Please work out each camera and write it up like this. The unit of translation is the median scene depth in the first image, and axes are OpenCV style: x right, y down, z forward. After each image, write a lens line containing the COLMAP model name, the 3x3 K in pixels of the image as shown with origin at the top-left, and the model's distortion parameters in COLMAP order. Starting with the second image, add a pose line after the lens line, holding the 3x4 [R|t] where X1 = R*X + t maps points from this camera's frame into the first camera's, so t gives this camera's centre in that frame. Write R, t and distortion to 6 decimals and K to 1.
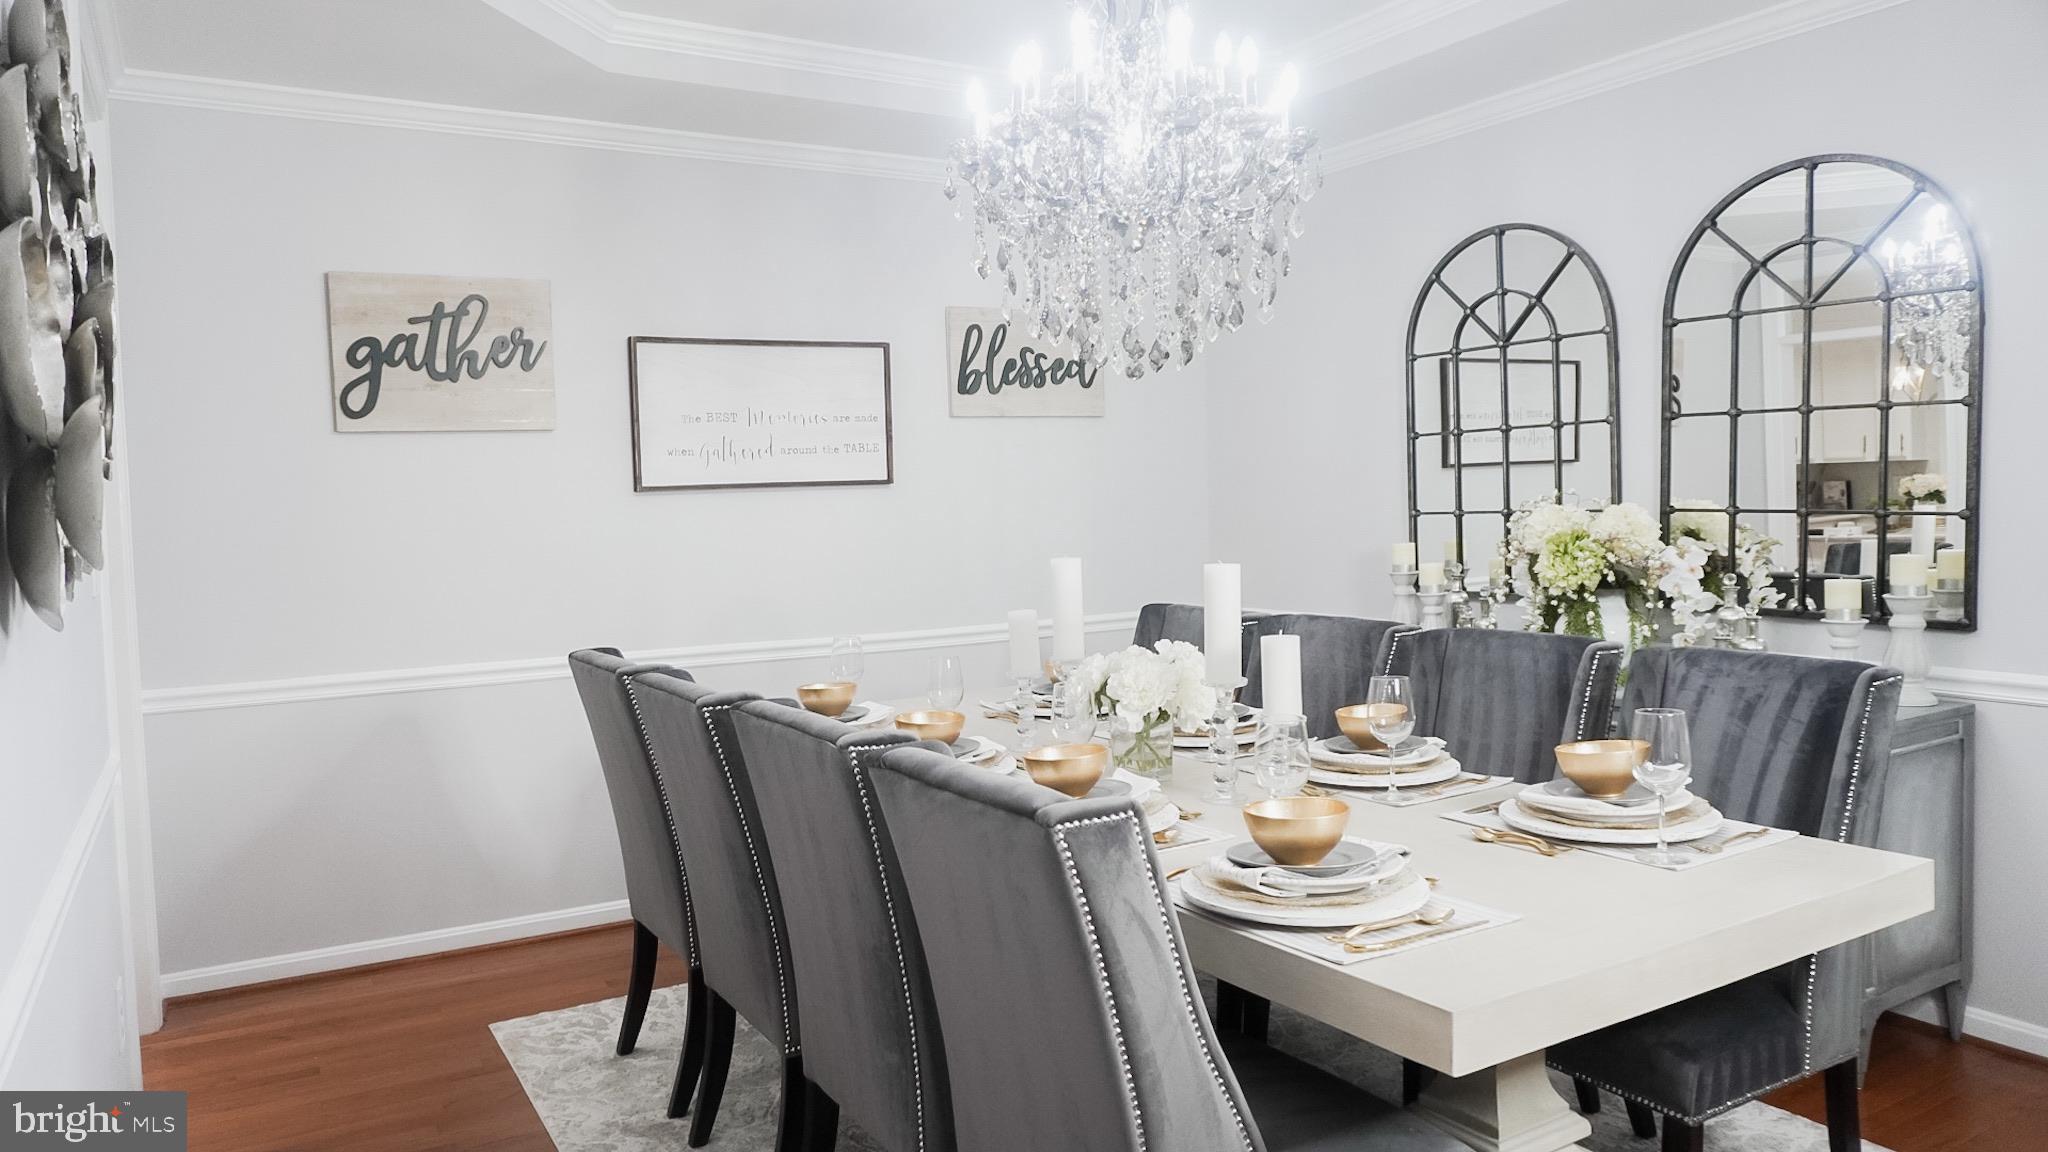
lens RADIAL K [[1366.4, 0, 1024.0], [0, 1366.4, 576.0], [0, 0, 1]] dist [-0.050277, 0.037892]
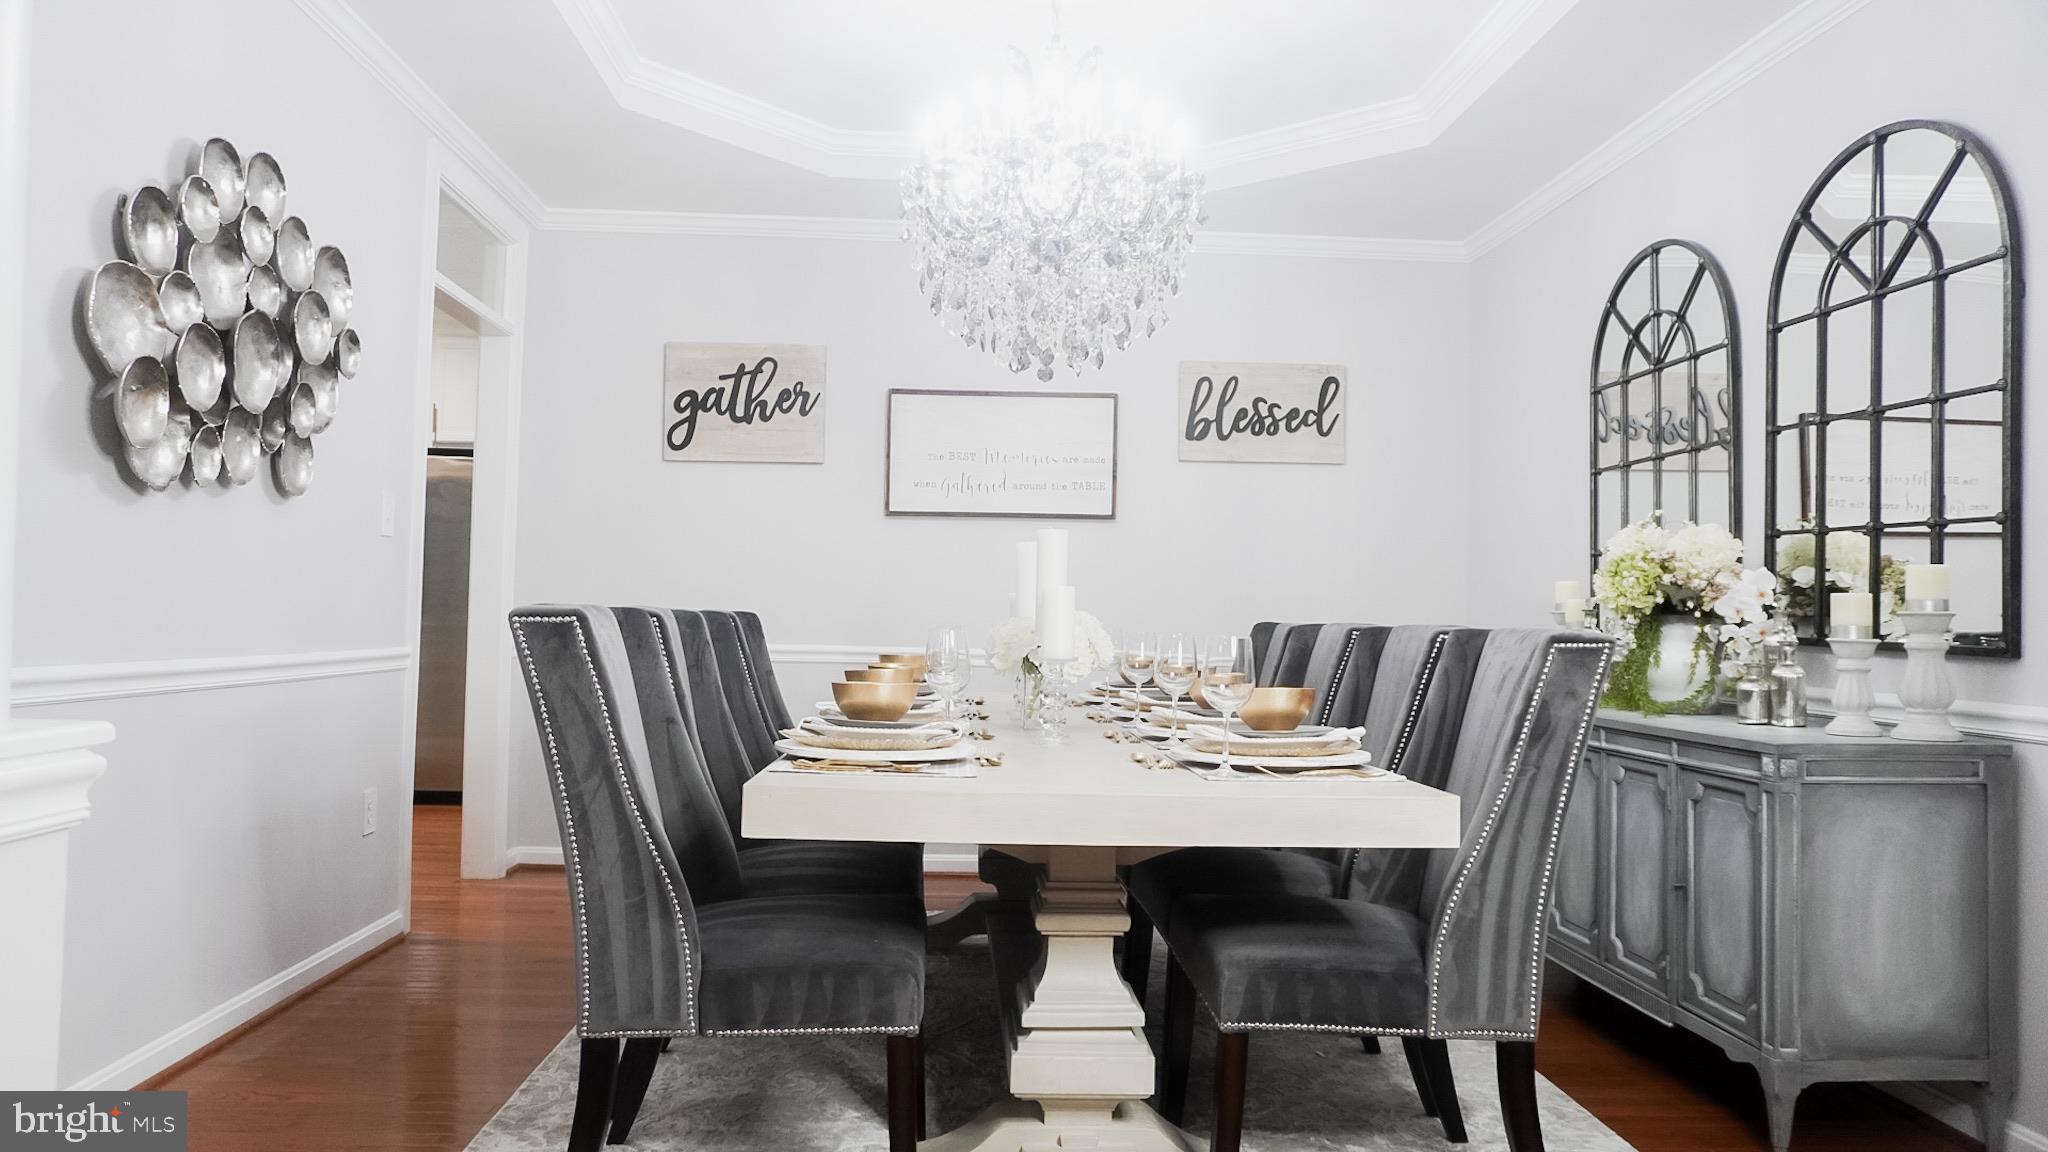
lens RADIAL K [[1366.4, 0, 1024.0], [0, 1366.4, 576.0], [0, 0, 1]] dist [-0.050277, 0.037892]
pose [[0.886626, 0.033040, -0.461305, 0.402737], [-0.072012, 0.995142, -0.067131, 0.067233], [0.456847, 0.092739, 0.884698, -0.017057]]
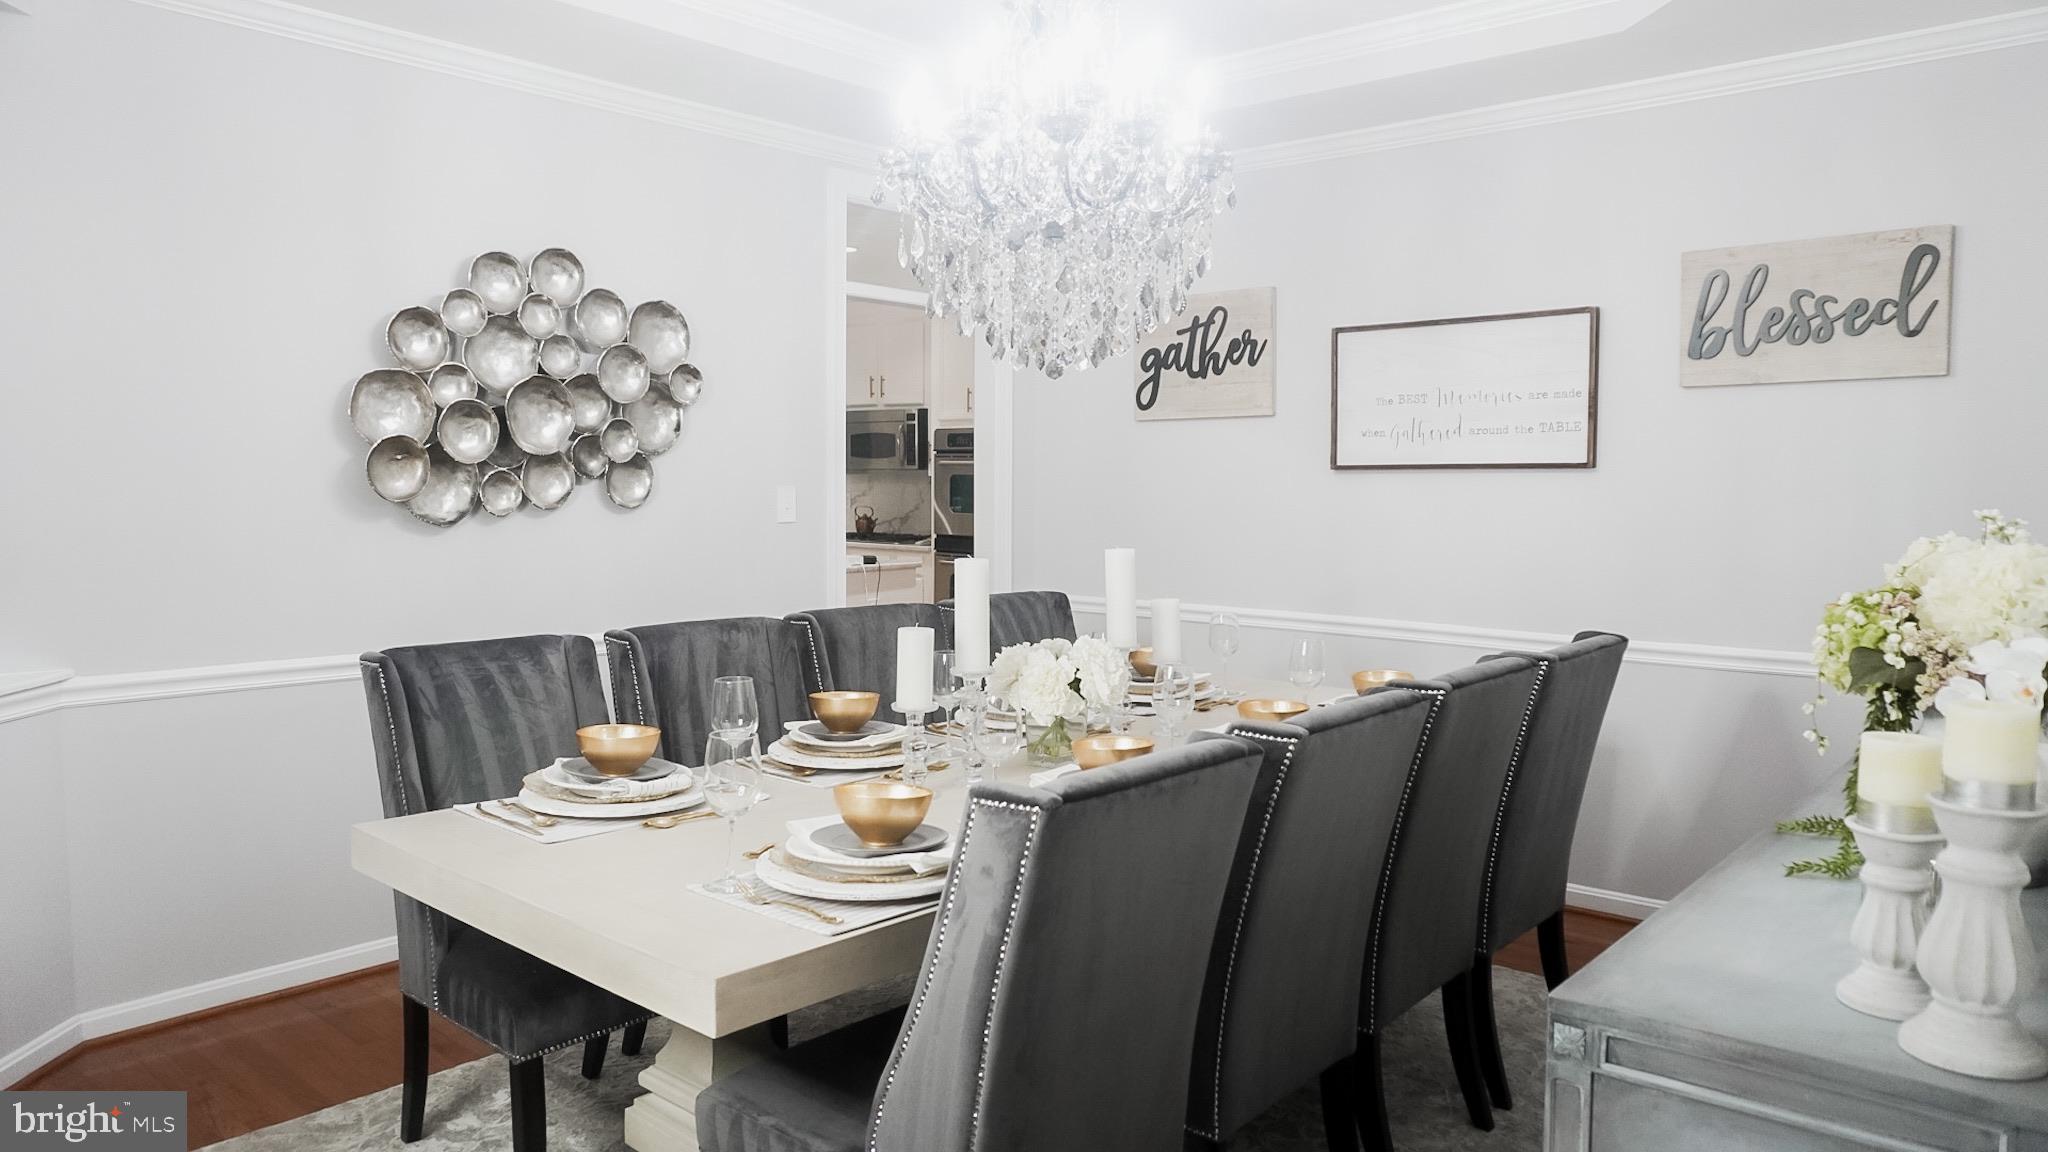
lens RADIAL K [[1366.4, 0, 1024.0], [0, 1366.4, 576.0], [0, 0, 1]] dist [-0.050277, 0.037892]
pose [[0.315409, 0.096274, -0.944060, 0.702560], [-0.066777, 0.994626, 0.079121, -0.049102], [0.946603, 0.038086, 0.320143, 0.433590]]
